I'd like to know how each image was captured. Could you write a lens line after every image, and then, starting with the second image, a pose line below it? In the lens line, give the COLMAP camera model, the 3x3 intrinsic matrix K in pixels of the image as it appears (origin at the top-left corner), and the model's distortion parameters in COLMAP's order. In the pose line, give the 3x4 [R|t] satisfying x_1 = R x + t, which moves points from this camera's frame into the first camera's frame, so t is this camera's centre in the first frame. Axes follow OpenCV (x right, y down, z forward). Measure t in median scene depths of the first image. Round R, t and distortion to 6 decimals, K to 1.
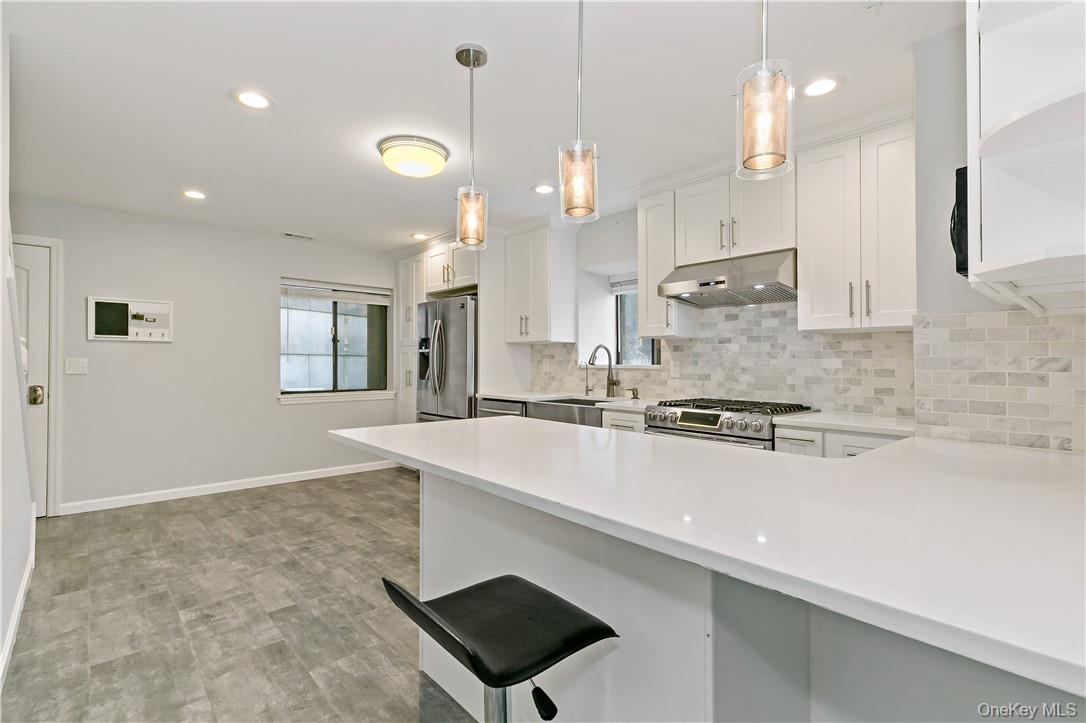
lens RADIAL K [[492.8, 0, 541.7], [0, 492.8, 366.2], [0, 0, 1]] dist [0.010150, -0.000925]
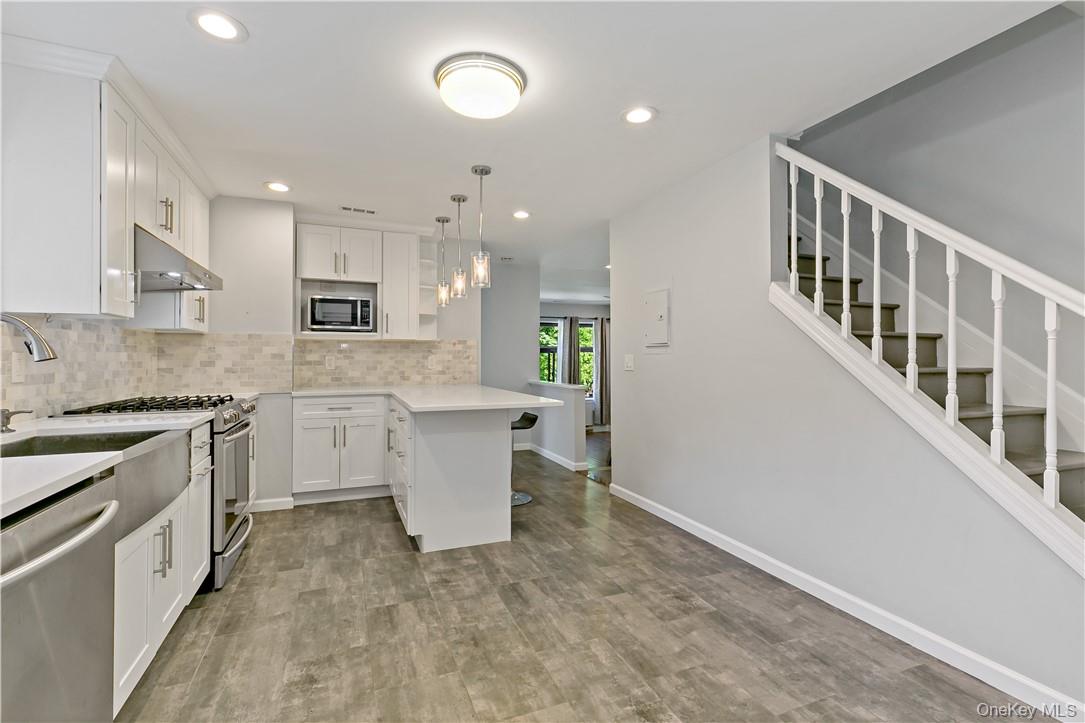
lens RADIAL K [[492.3, 0, 522.4], [0, 492.3, 353.5], [0, 0, 1]] dist [0.010150, -0.000925]
pose [[-0.924724, -0.000646, 0.380638, -0.521470], [-0.000906, 0.999999, -0.000503, -0.011384], [-0.380637, -0.000810, -0.924724, 1.437058]]
